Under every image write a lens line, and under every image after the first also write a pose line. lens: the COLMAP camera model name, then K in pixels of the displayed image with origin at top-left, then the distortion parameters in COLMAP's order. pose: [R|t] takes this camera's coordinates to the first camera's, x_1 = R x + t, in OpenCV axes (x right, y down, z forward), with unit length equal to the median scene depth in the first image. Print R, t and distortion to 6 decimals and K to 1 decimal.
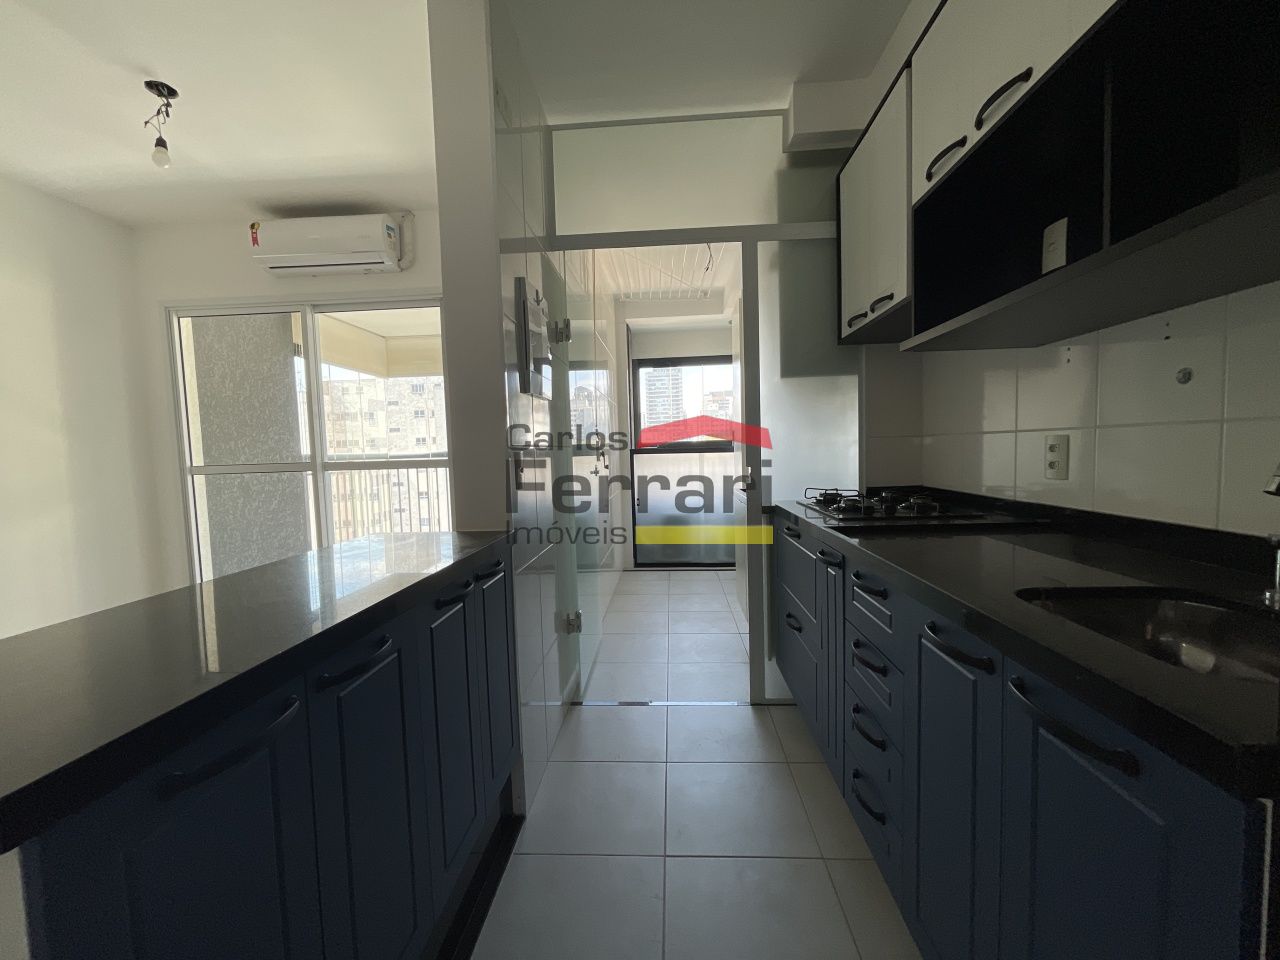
lens RADIAL K [[516.9, 0, 640.0], [0, 516.9, 480.0], [0, 0, 1]] dist [-0.008328, 0.000718]
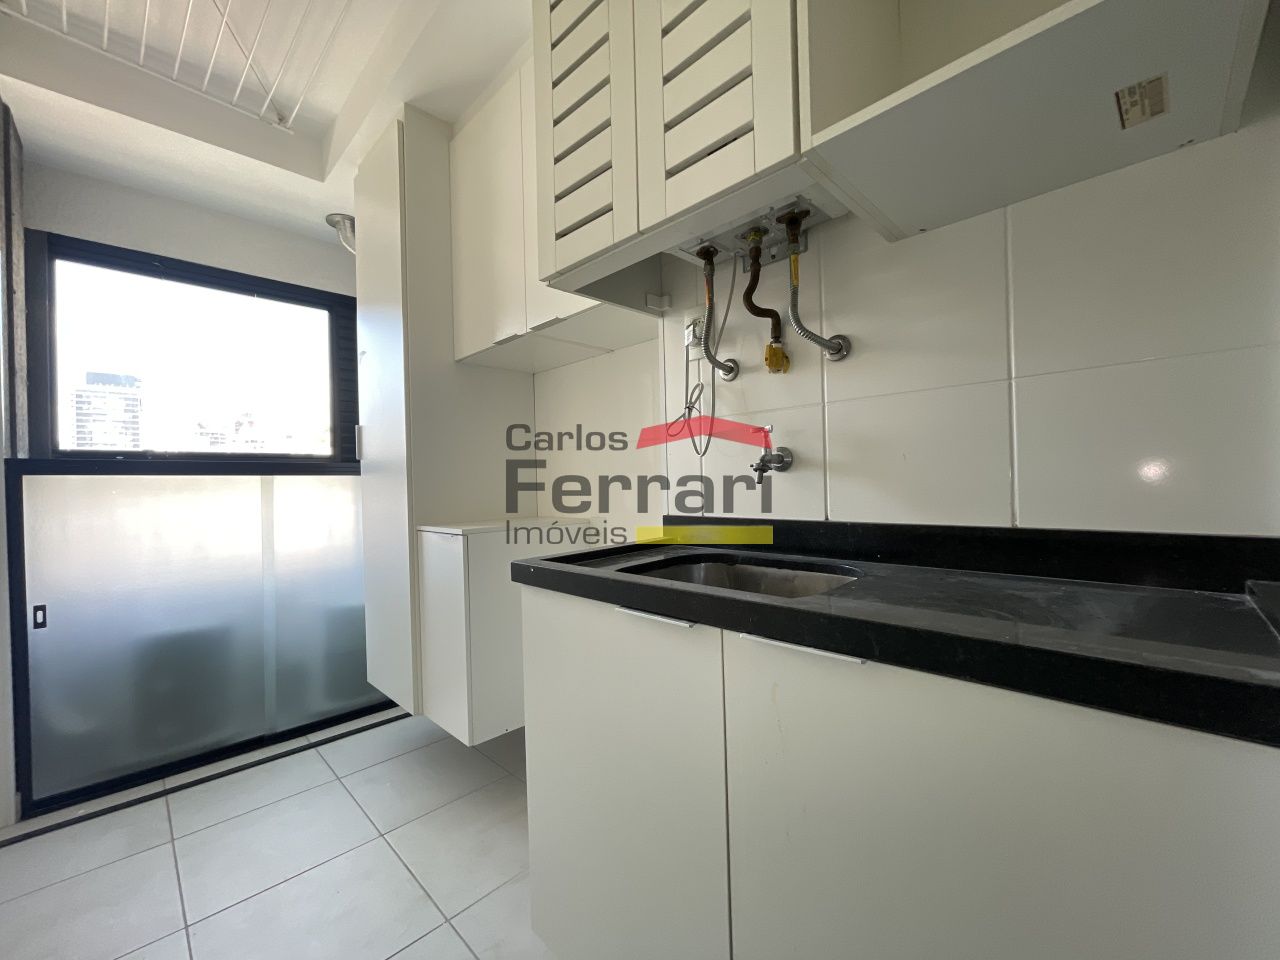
lens RADIAL K [[516.9, 0, 640.0], [0, 516.9, 480.0], [0, 0, 1]] dist [-0.008328, 0.000718]
pose [[0.659164, 0.011377, 0.751913, 0.000602], [0.055533, 0.996419, -0.063760, -0.001112], [-0.749946, 0.083785, 0.656172, 0.102912]]
